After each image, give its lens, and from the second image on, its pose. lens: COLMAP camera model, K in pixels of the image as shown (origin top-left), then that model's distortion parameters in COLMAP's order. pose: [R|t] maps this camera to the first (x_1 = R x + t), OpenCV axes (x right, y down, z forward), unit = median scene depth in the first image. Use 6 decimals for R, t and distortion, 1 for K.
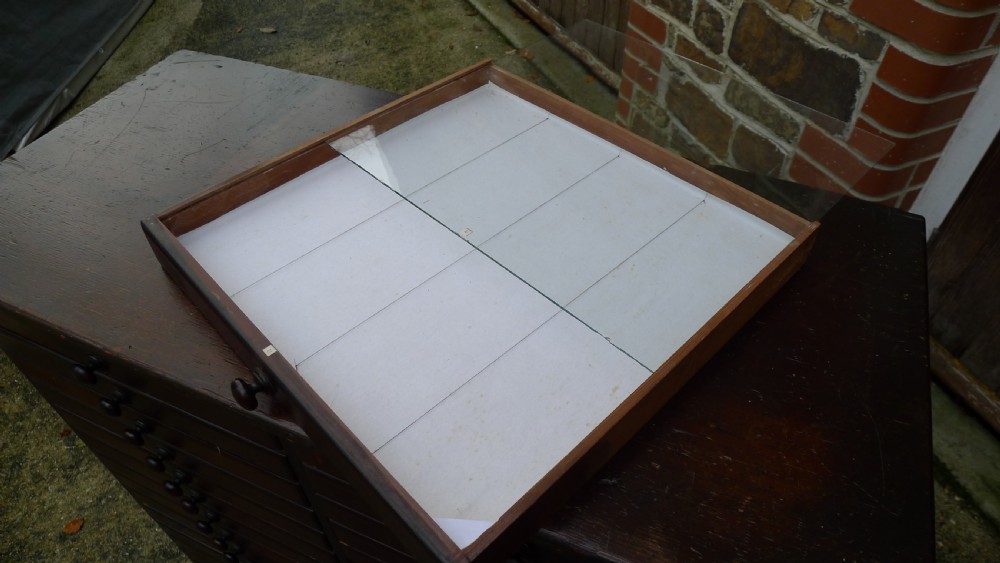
lens RADIAL K [[649.3, 0, 499.3], [0, 649.3, 284.8], [0, 0, 1]] dist [-0.058334, 0.018430]
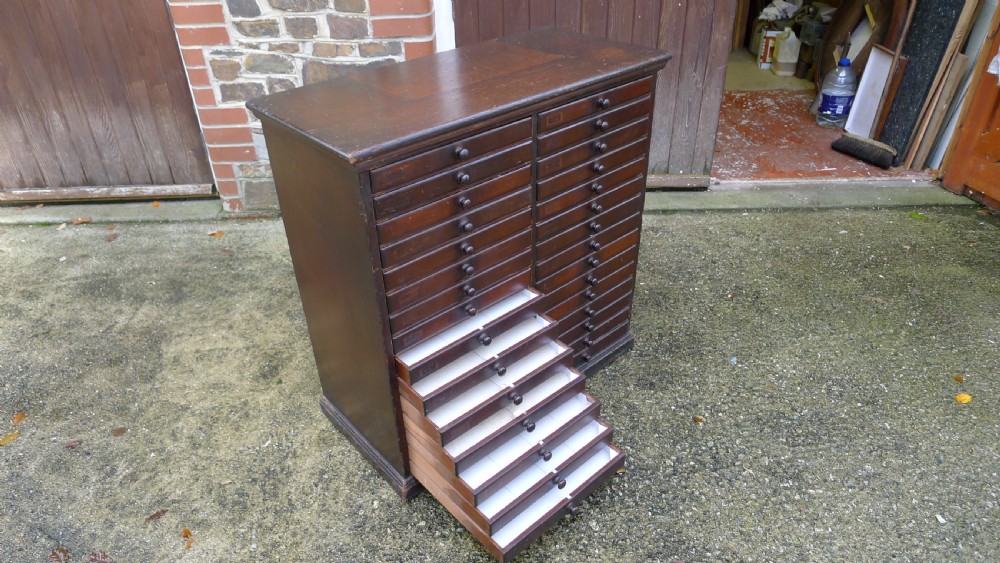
lens RADIAL K [[649.3, 0, 486.6], [0, 649.3, 280.2], [0, 0, 1]] dist [-0.058334, 0.018430]
pose [[0.428833, -0.498449, 0.753426, -0.947291], [0.667504, 0.736802, 0.107523, 0.103525], [-0.608721, 0.456805, 0.648682, -0.104830]]
